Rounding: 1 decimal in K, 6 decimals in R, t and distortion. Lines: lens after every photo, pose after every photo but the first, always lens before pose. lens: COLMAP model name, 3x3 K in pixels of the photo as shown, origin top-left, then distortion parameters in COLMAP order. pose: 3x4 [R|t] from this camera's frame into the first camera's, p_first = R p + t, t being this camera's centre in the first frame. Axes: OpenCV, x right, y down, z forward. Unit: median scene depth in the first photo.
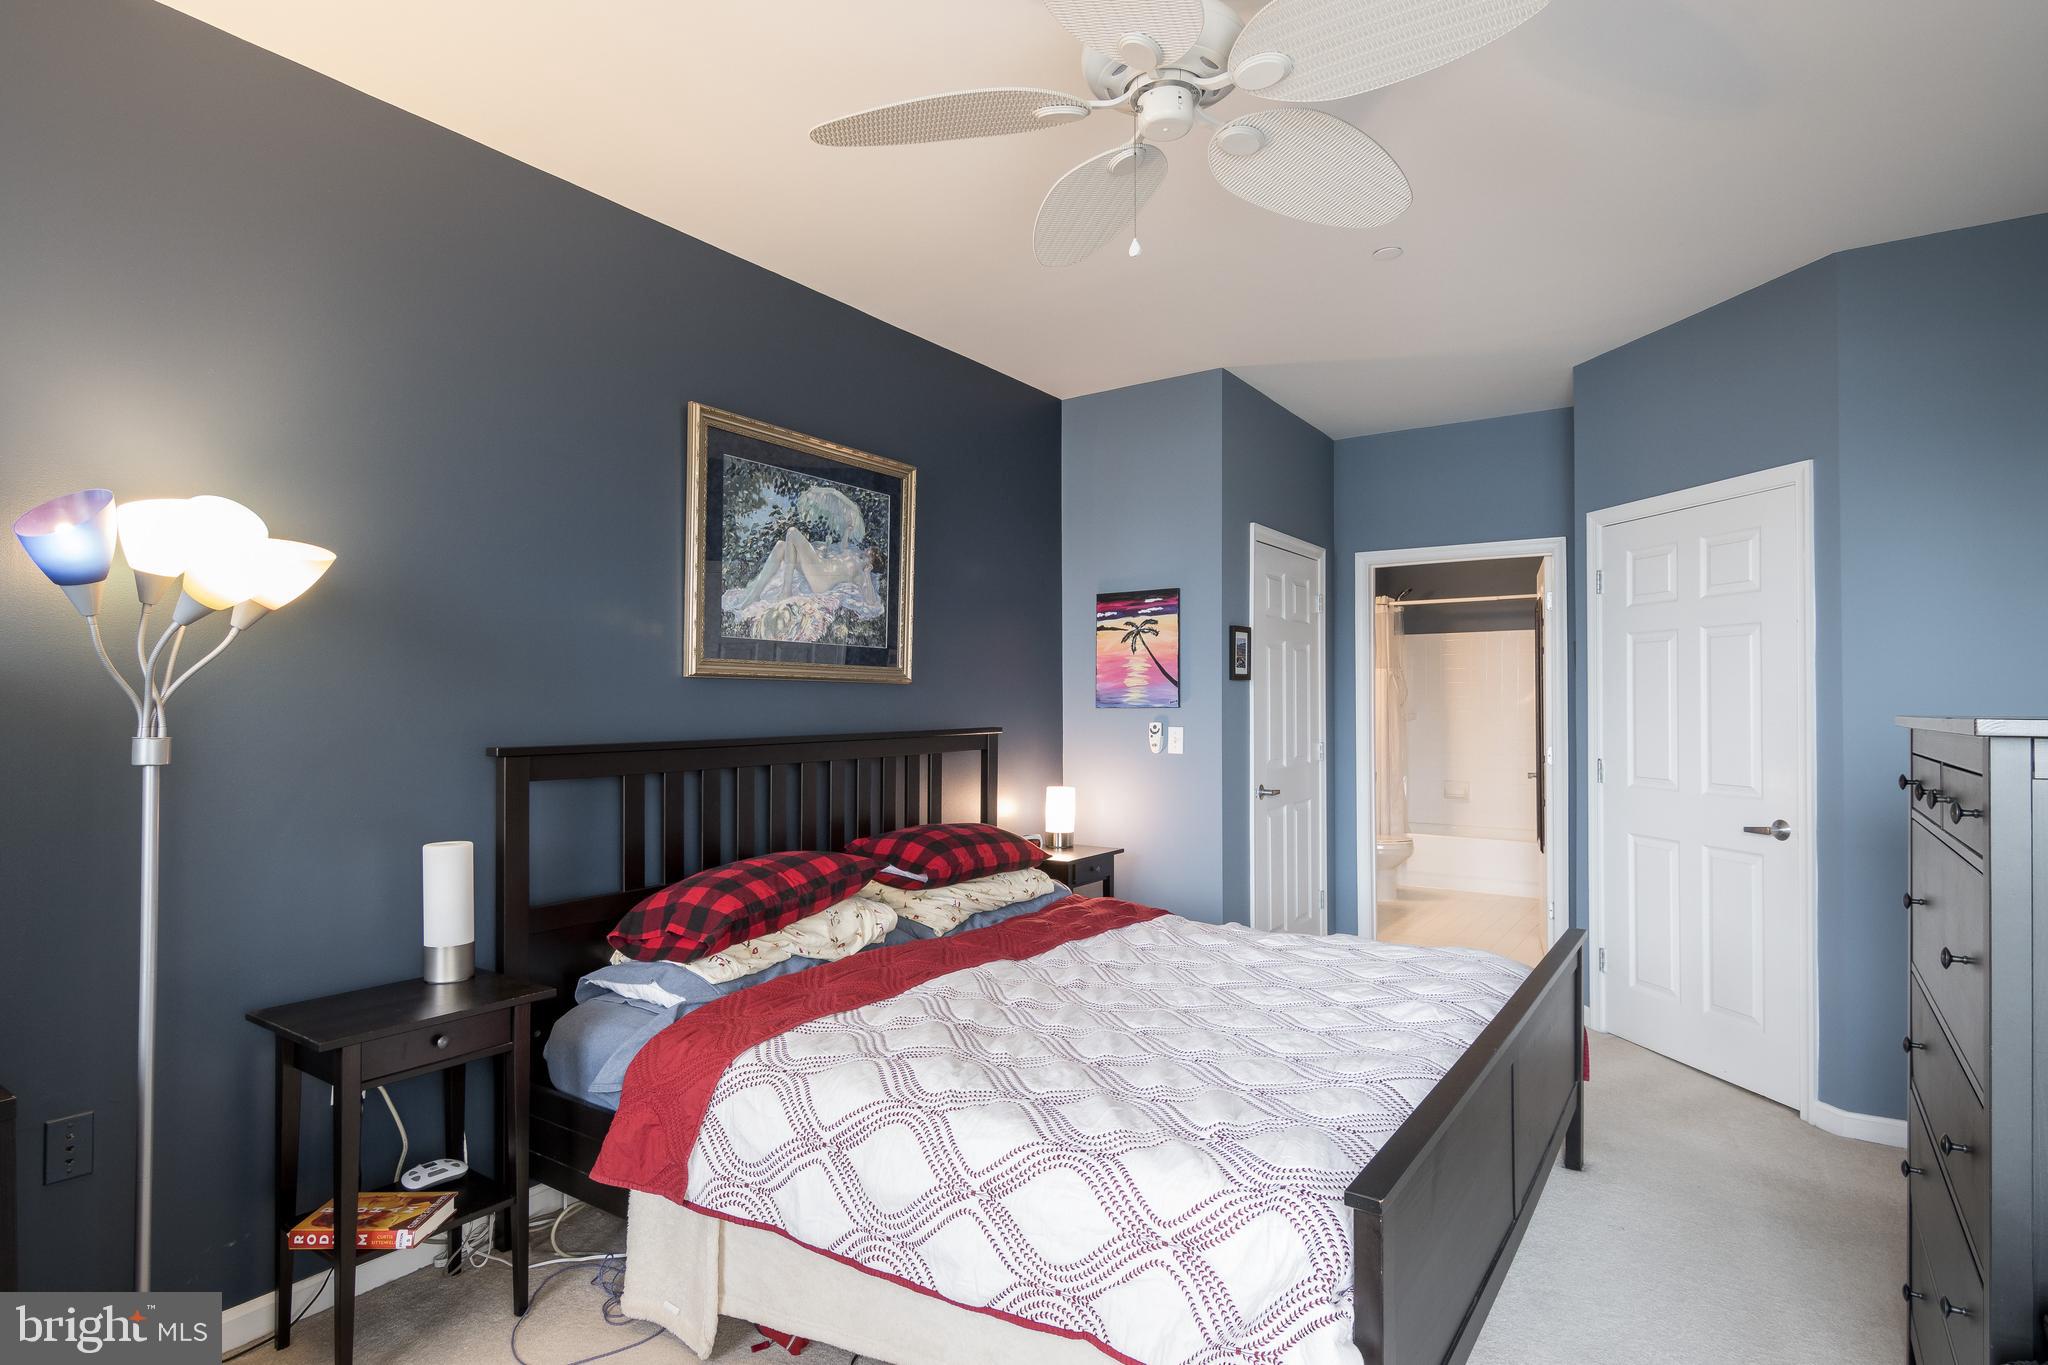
lens RADIAL K [[1047.7, 0, 1029.2], [0, 1047.7, 693.7], [0, 0, 1]] dist [0.018806, -0.011327]
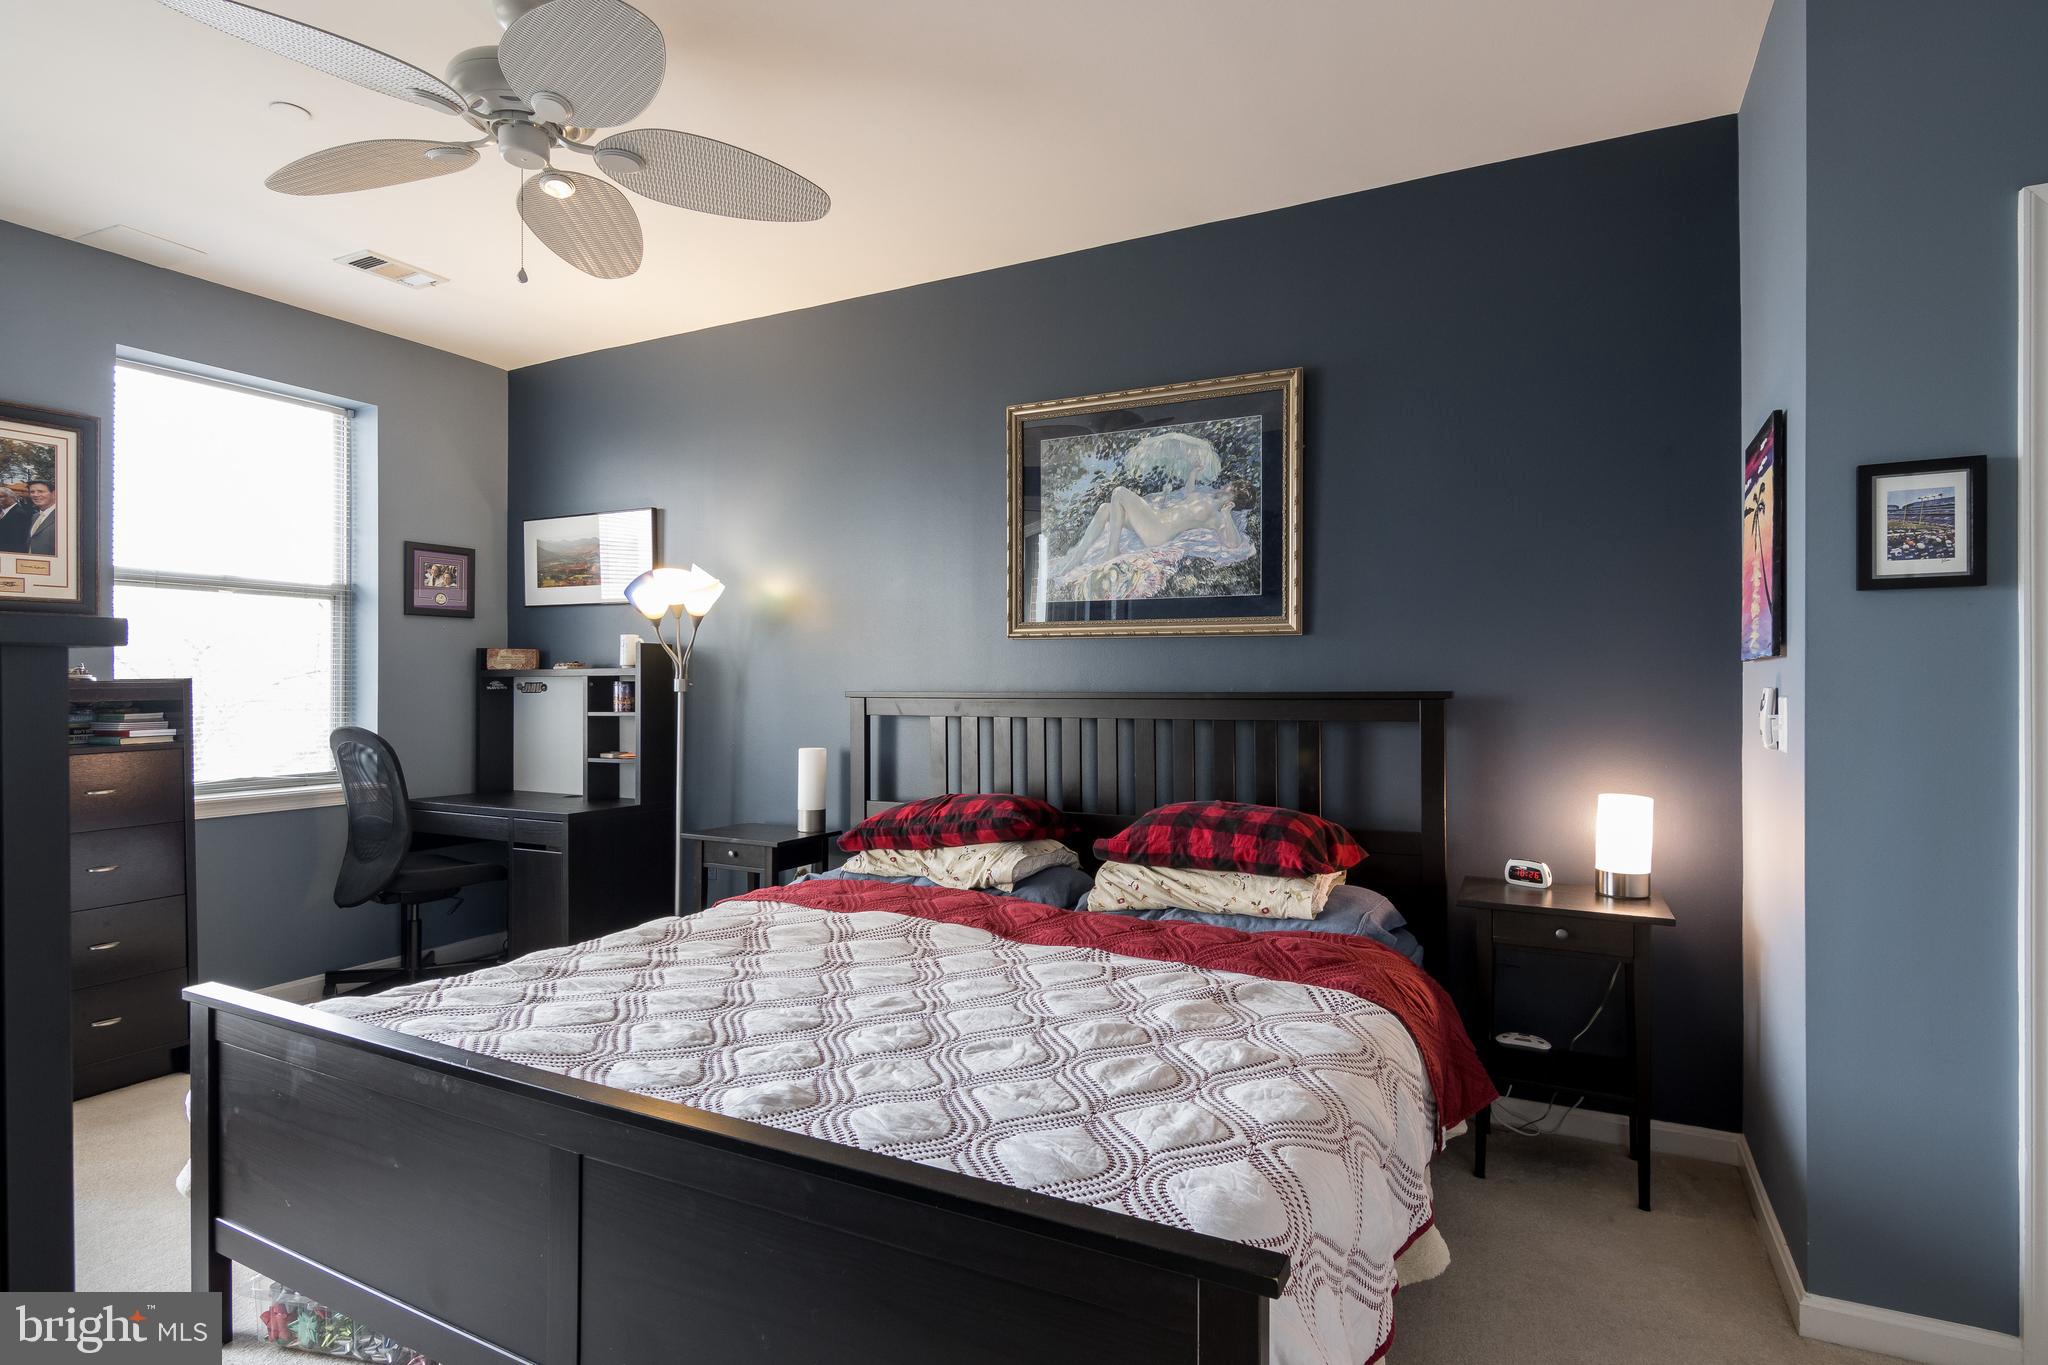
lens RADIAL K [[1047.7, 0, 1024.5], [0, 1047.7, 679.8], [0, 0, 1]] dist [0.018806, -0.011327]
pose [[0.118506, -0.002120, -0.992951, 0.746666], [0.007861, 0.999968, -0.001197, 0.027427], [0.992922, -0.007664, 0.118519, 0.765155]]
